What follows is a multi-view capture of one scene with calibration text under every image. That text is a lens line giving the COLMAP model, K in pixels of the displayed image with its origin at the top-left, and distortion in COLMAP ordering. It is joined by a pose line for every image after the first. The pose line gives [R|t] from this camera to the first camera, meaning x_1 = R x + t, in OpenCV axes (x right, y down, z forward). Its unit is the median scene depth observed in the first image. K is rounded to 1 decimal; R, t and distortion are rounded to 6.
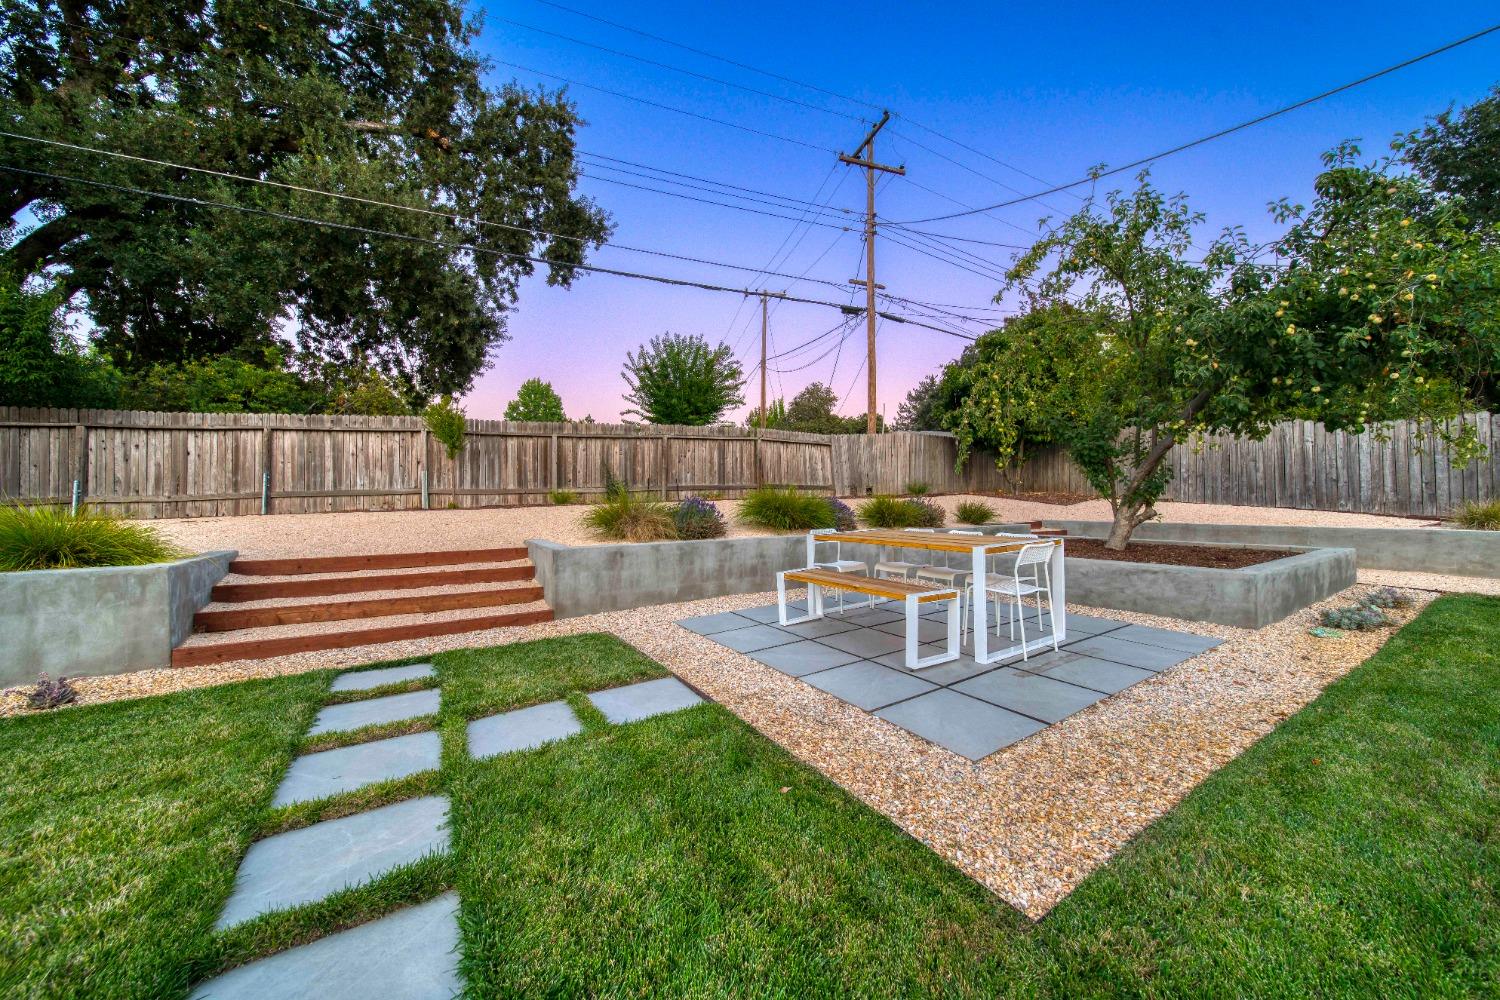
lens RADIAL K [[524.7, 0, 745.7], [0, 524.7, 502.8], [0, 0, 1]] dist [0.000435, -0.001920]
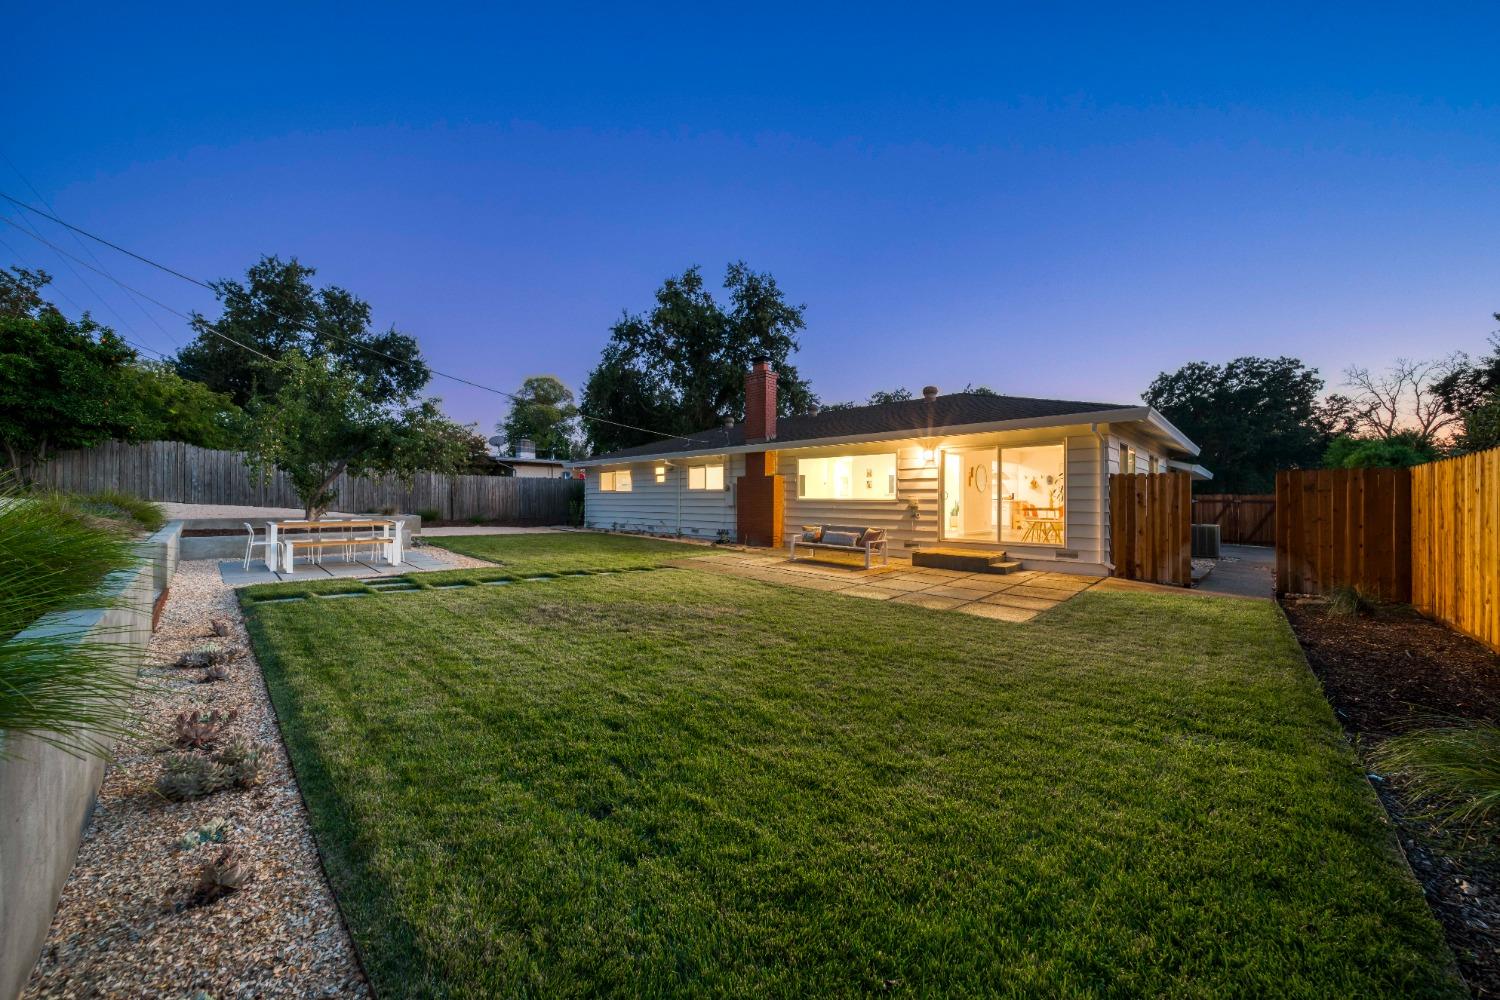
lens RADIAL K [[524.7, 0, 743.9], [0, 524.7, 501.2], [0, 0, 1]] dist [0.000435, -0.001920]
pose [[-0.237029, 0.003126, 0.971498, -0.895824], [-0.004331, 0.999981, -0.004274, -0.009560], [-0.971493, -0.005220, -0.237011, -0.047477]]
